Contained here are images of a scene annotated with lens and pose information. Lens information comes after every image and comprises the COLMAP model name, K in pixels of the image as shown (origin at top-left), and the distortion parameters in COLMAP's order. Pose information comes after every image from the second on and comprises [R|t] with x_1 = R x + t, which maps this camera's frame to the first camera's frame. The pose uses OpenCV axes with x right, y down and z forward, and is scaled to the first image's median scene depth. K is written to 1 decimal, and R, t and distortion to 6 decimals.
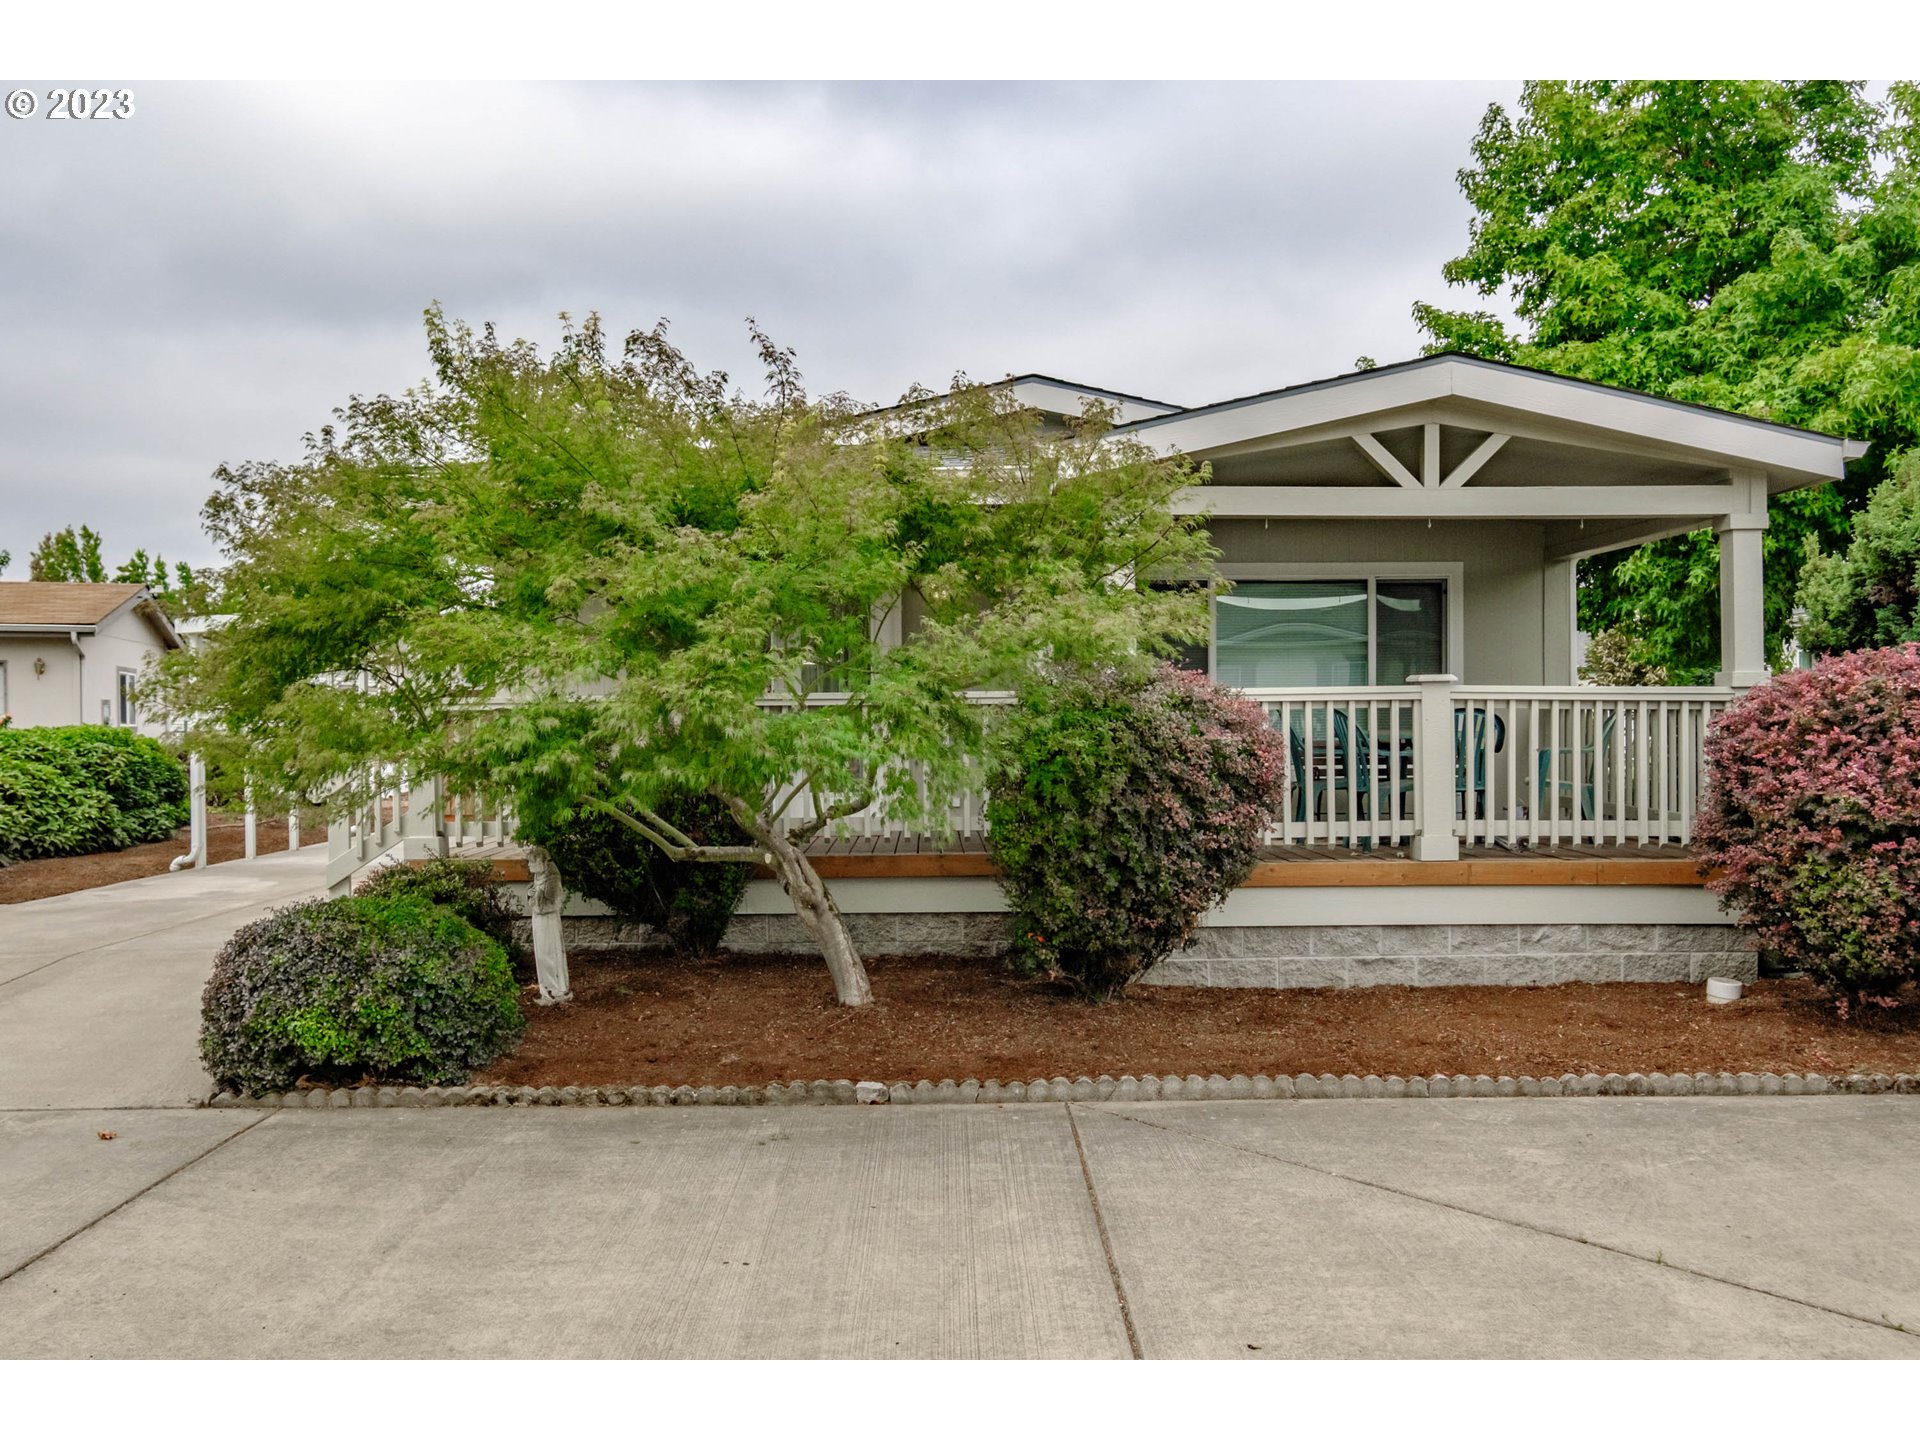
lens RADIAL K [[1259.7, 0, 874.1], [0, 1259.7, 738.3], [0, 0, 1]] dist [-0.004399, 0.004330]
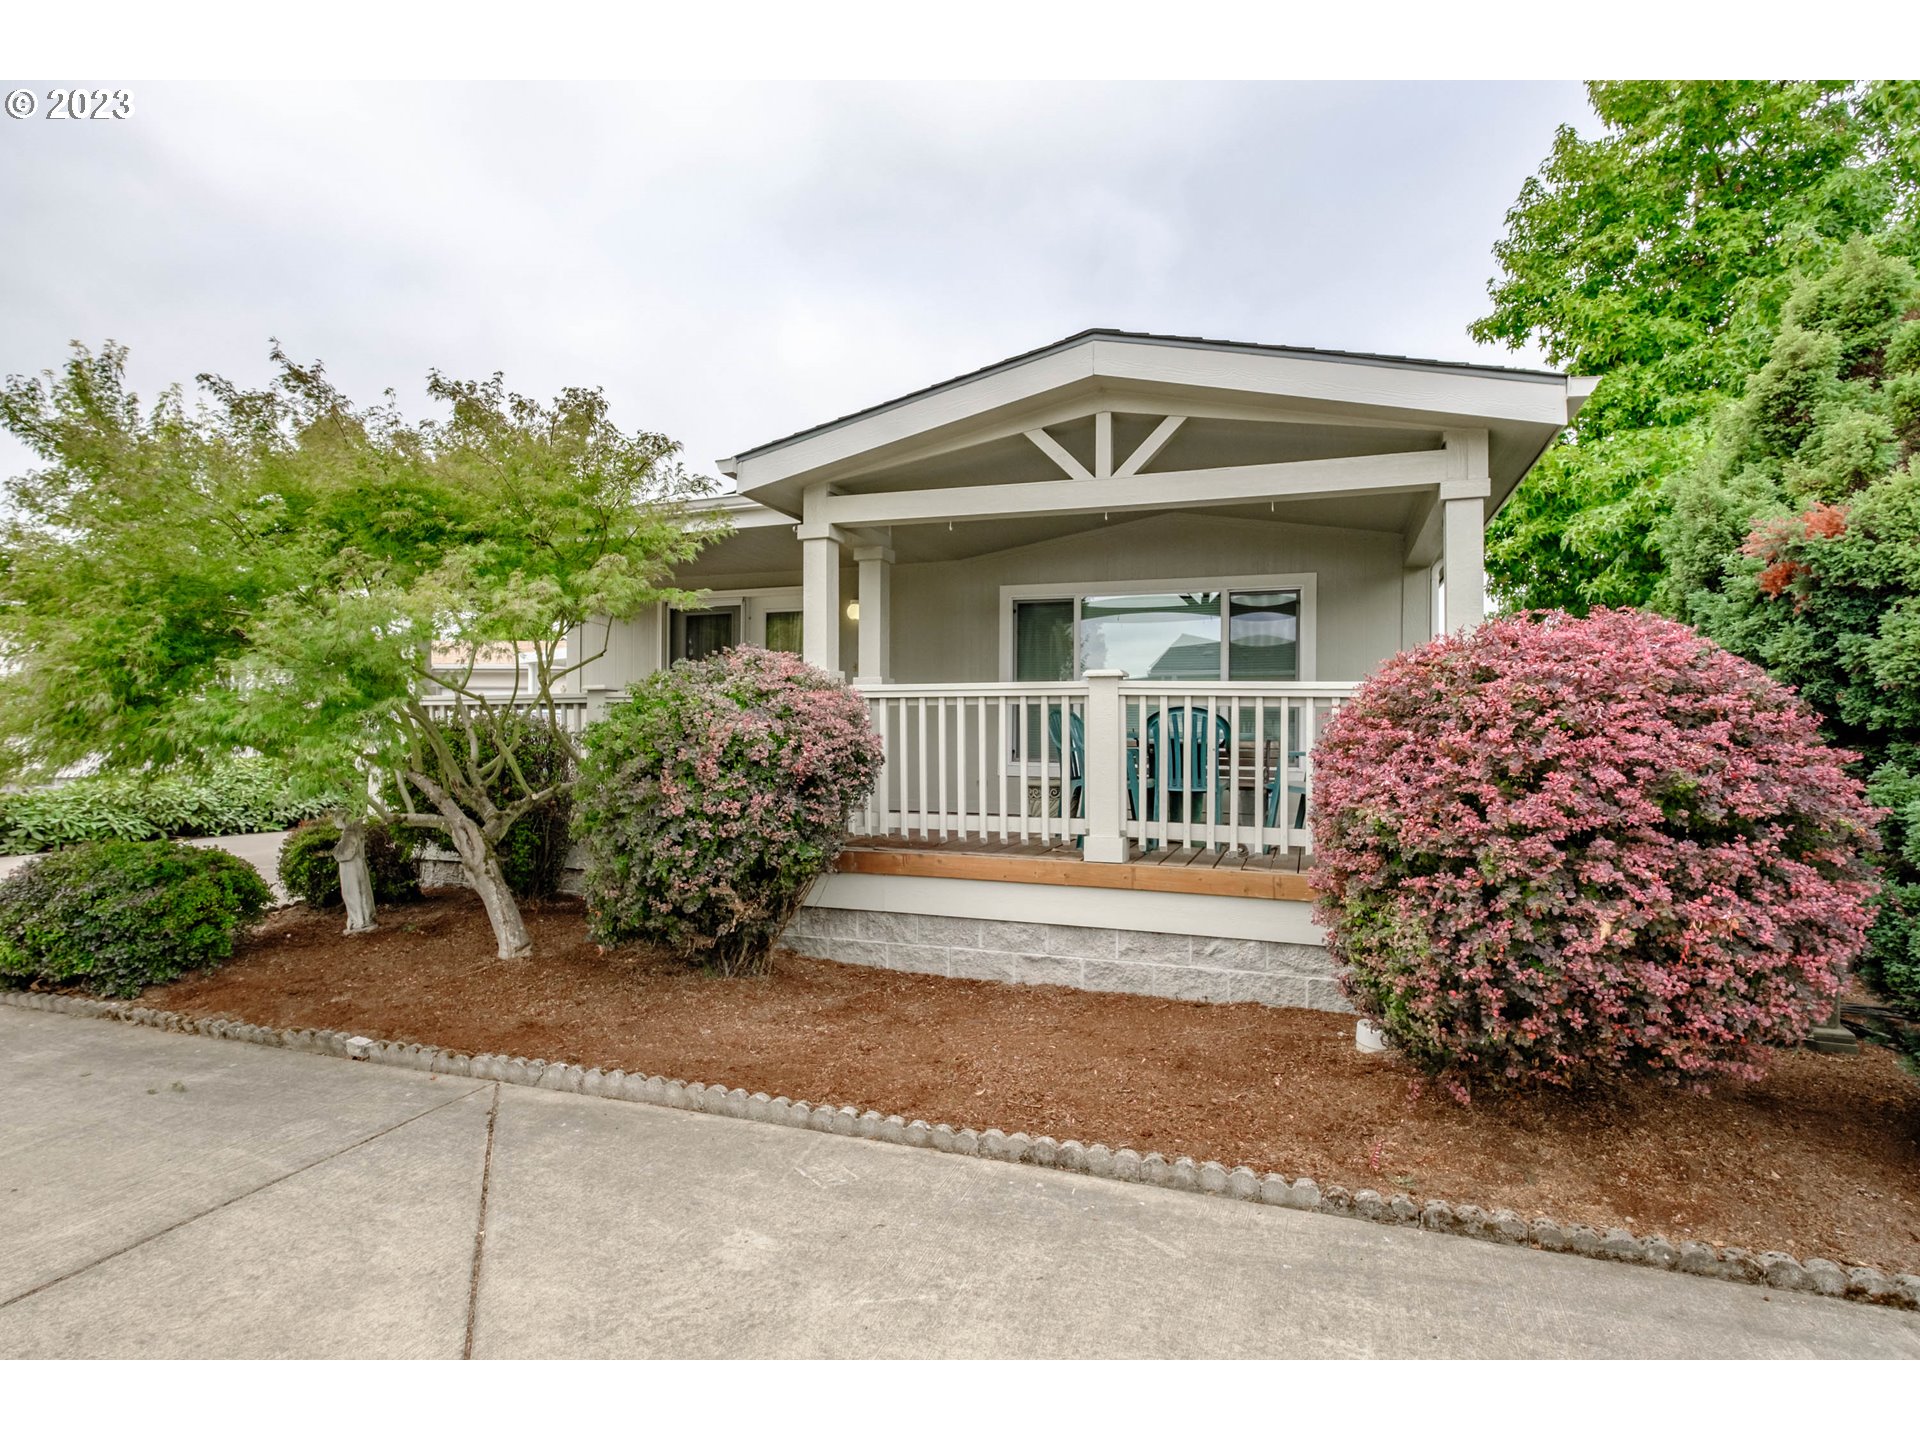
lens RADIAL K [[837.6, 0, 959.8], [0, 837.6, 735.3], [0, 0, 1]] dist [0.001838, 0.000868]
pose [[0.957706, 0.018241, -0.287171, 0.691496], [-0.021319, 0.999744, -0.007595, 0.009292], [0.286959, 0.013396, 0.957849, 0.459807]]
